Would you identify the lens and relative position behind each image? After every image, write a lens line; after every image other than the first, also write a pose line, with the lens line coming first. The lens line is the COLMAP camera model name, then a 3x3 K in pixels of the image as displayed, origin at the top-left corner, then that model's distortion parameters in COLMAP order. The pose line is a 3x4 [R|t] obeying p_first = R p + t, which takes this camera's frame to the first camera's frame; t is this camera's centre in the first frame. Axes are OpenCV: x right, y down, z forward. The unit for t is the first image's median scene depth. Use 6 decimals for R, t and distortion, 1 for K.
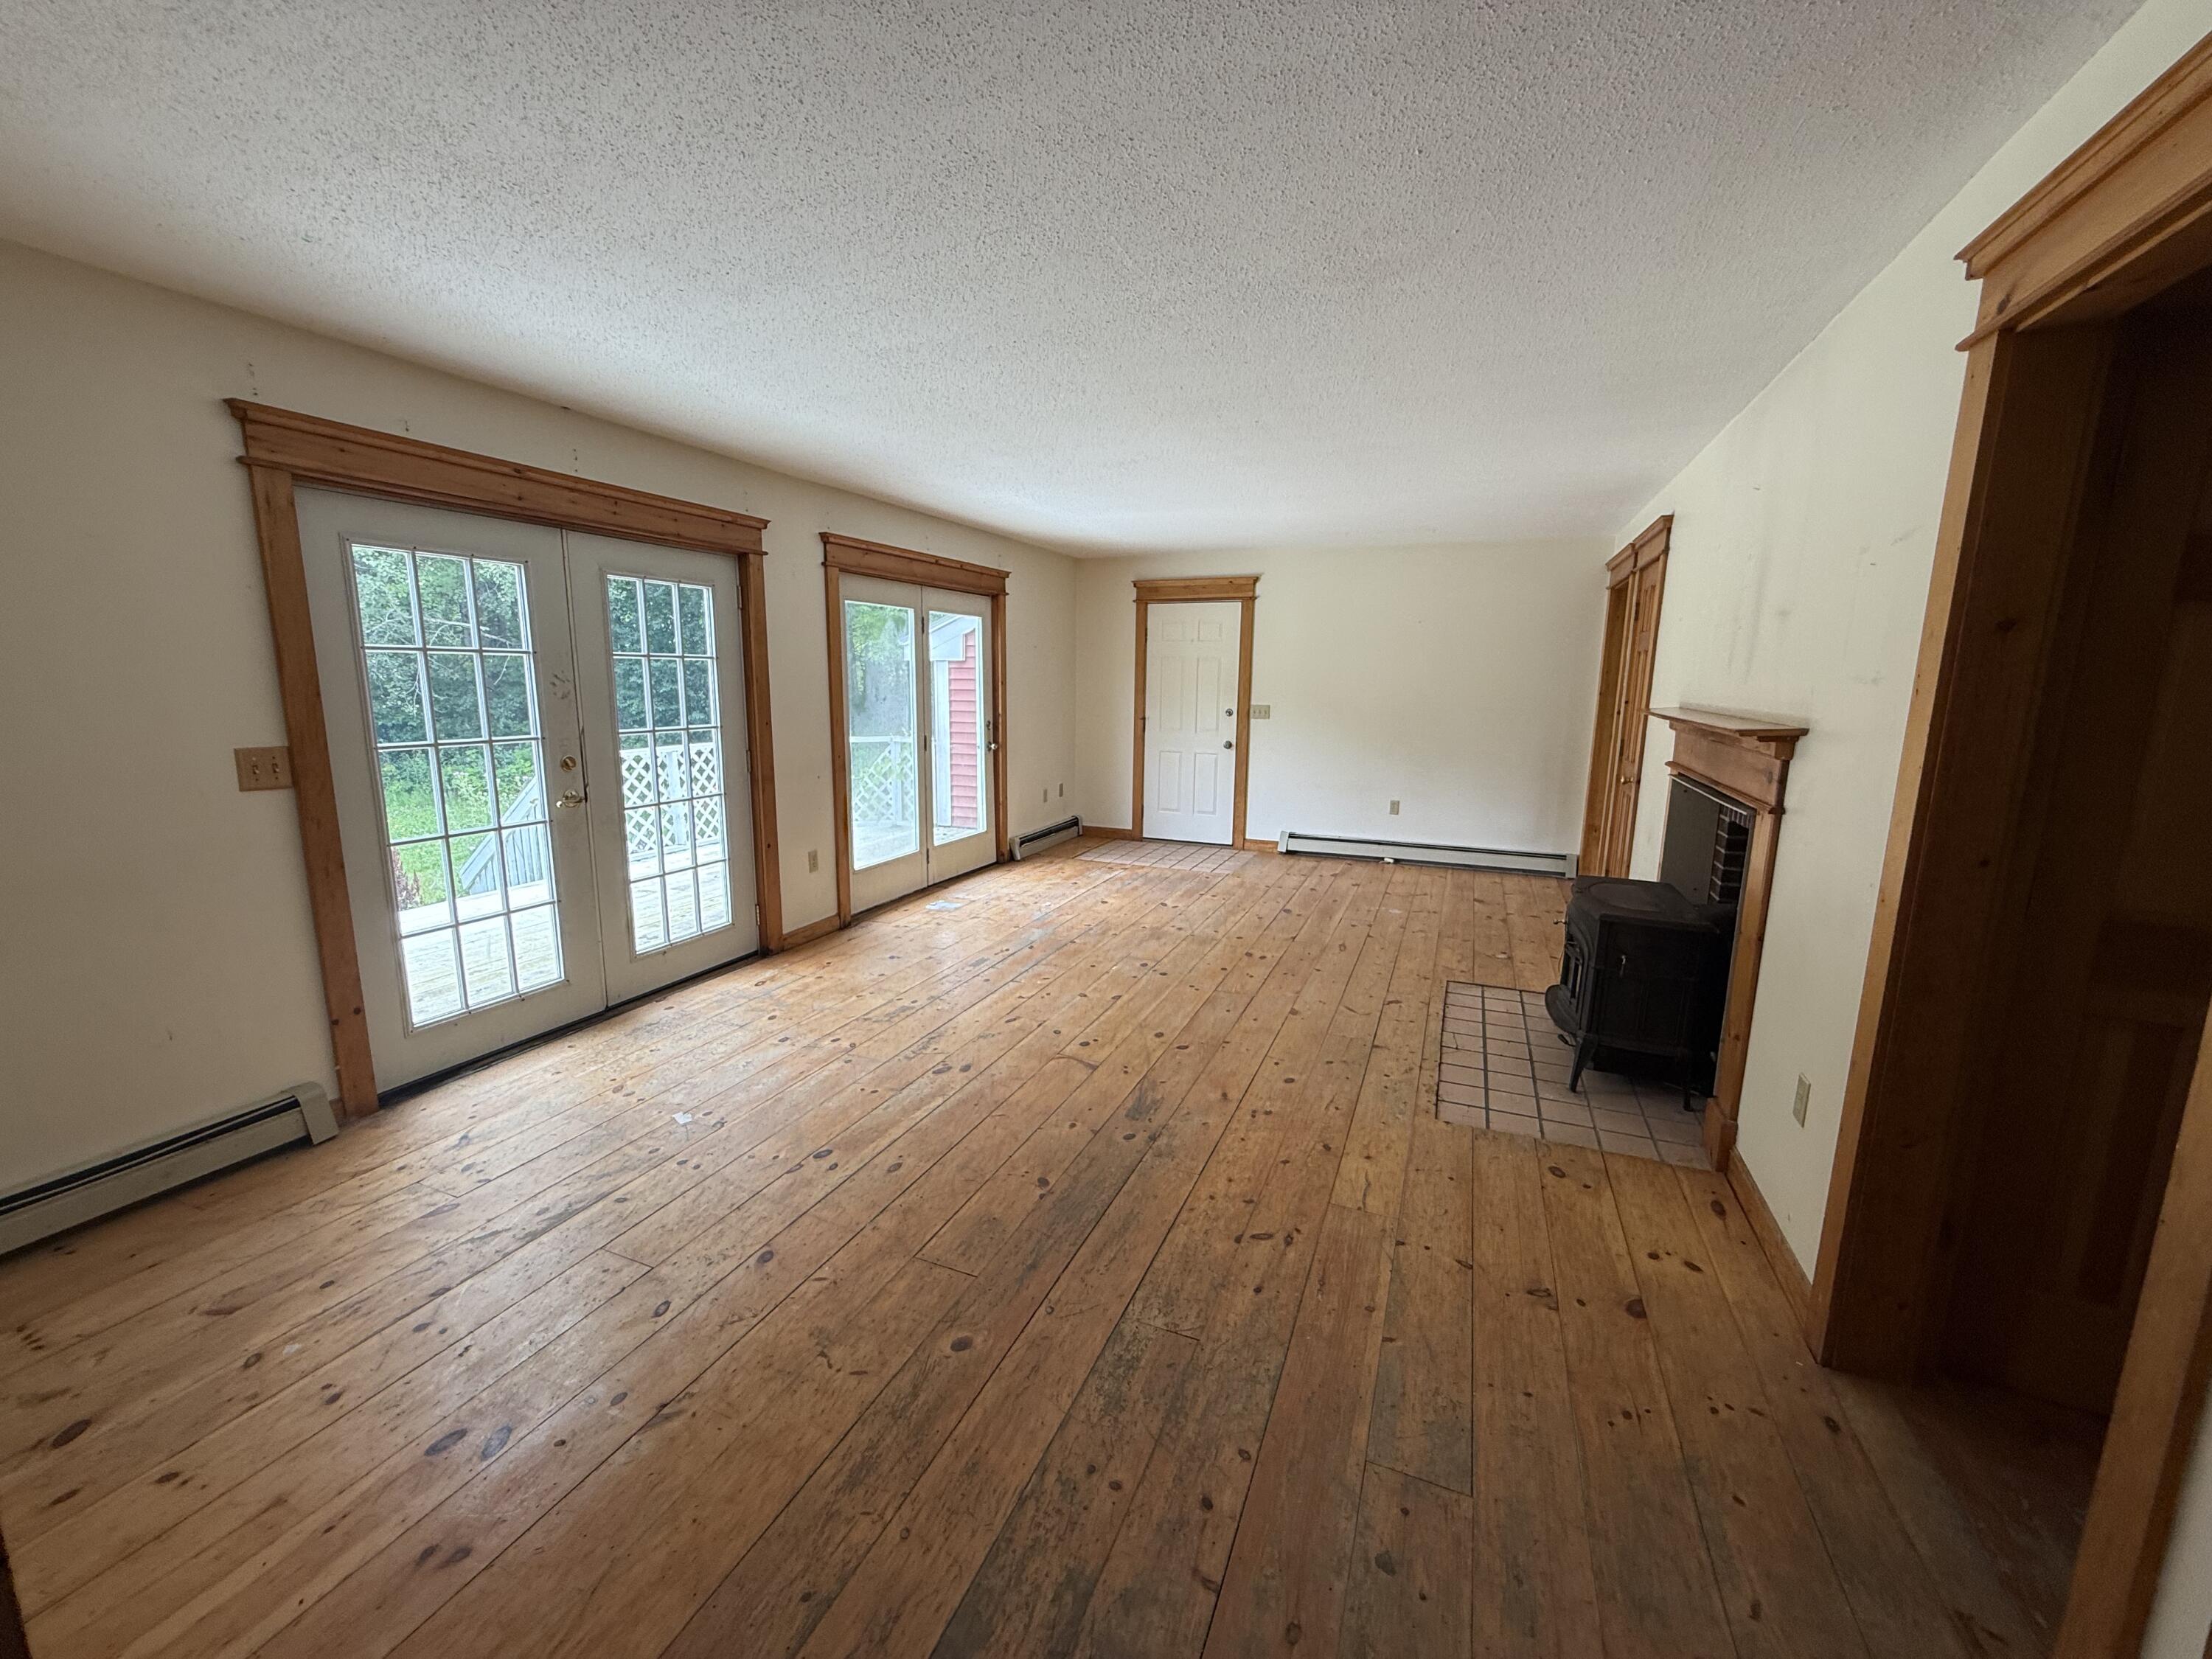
lens RADIAL K [[880.0, 0, 1106.7], [0, 880.0, 829.5], [0, 0, 1]] dist [-0.001897, 0.000348]
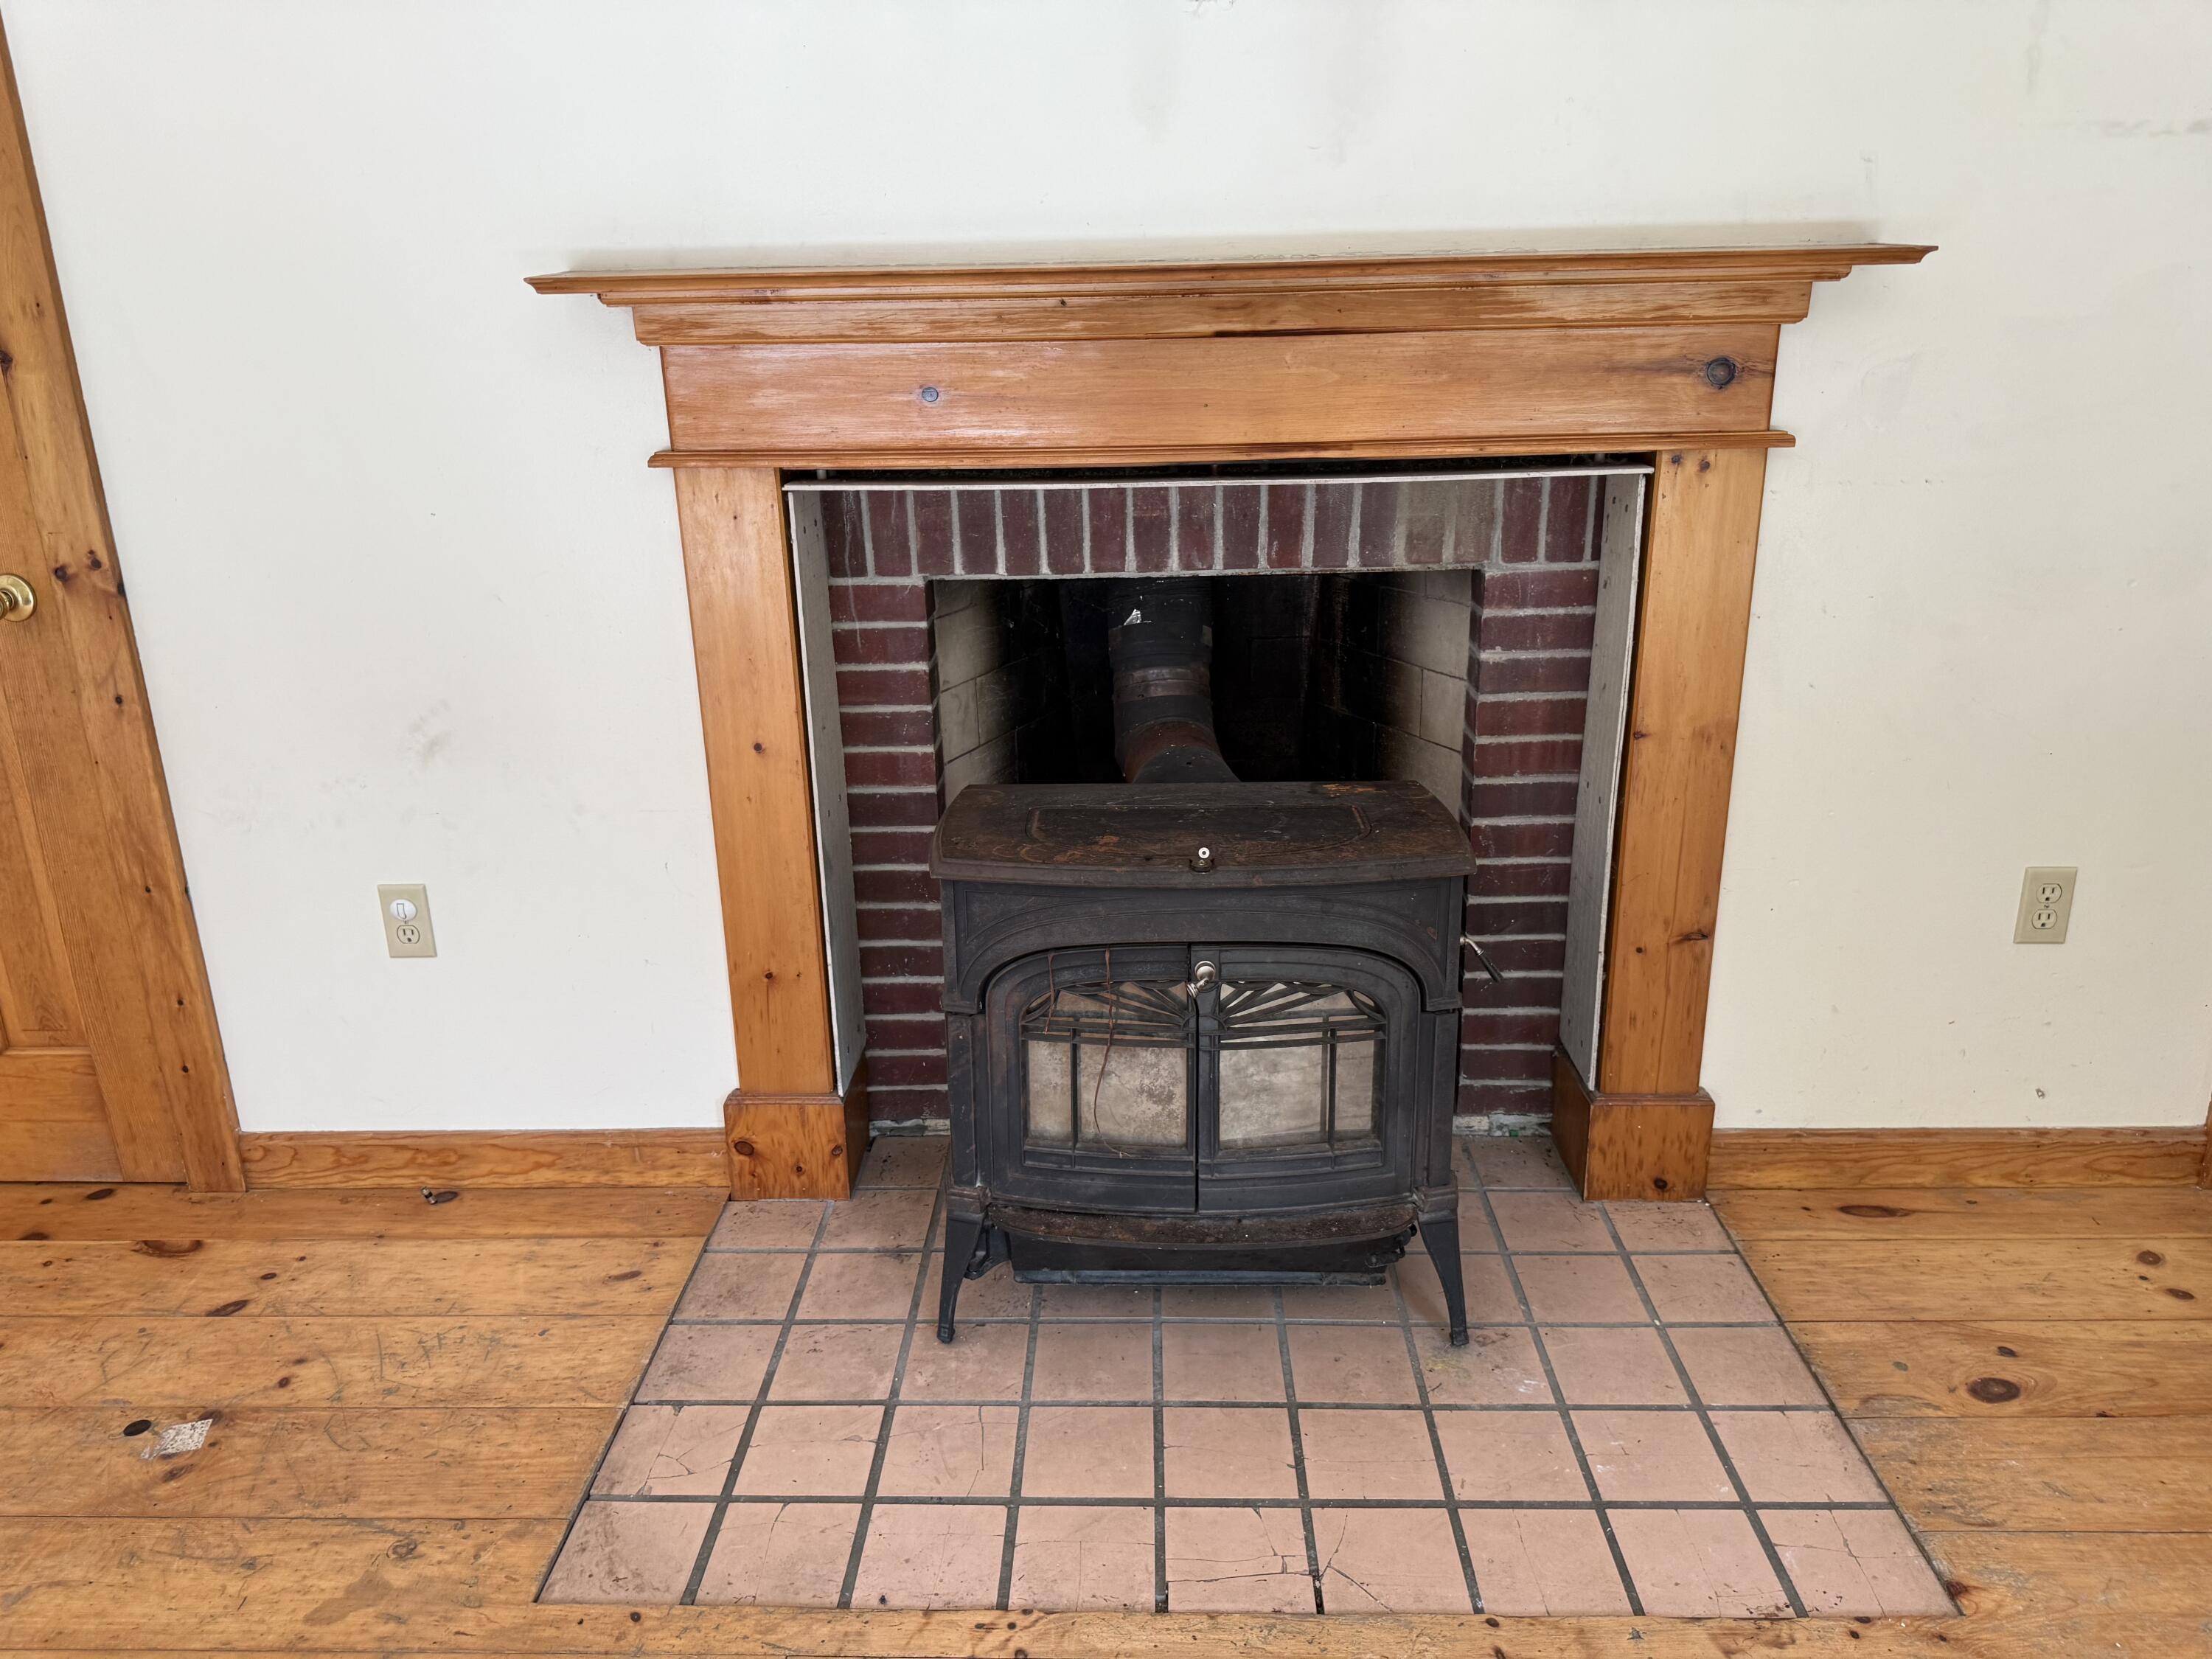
lens RADIAL K [[1593.5, 0, 1101.5], [0, 1593.5, 832.0], [0, 0, 1]] dist [-0.001695, 0.012590]
pose [[-0.352820, -0.301899, 0.885650, 0.064631], [0.178183, 0.907521, 0.380338, -0.152178], [-0.918569, 0.291998, -0.266398, 1.152228]]
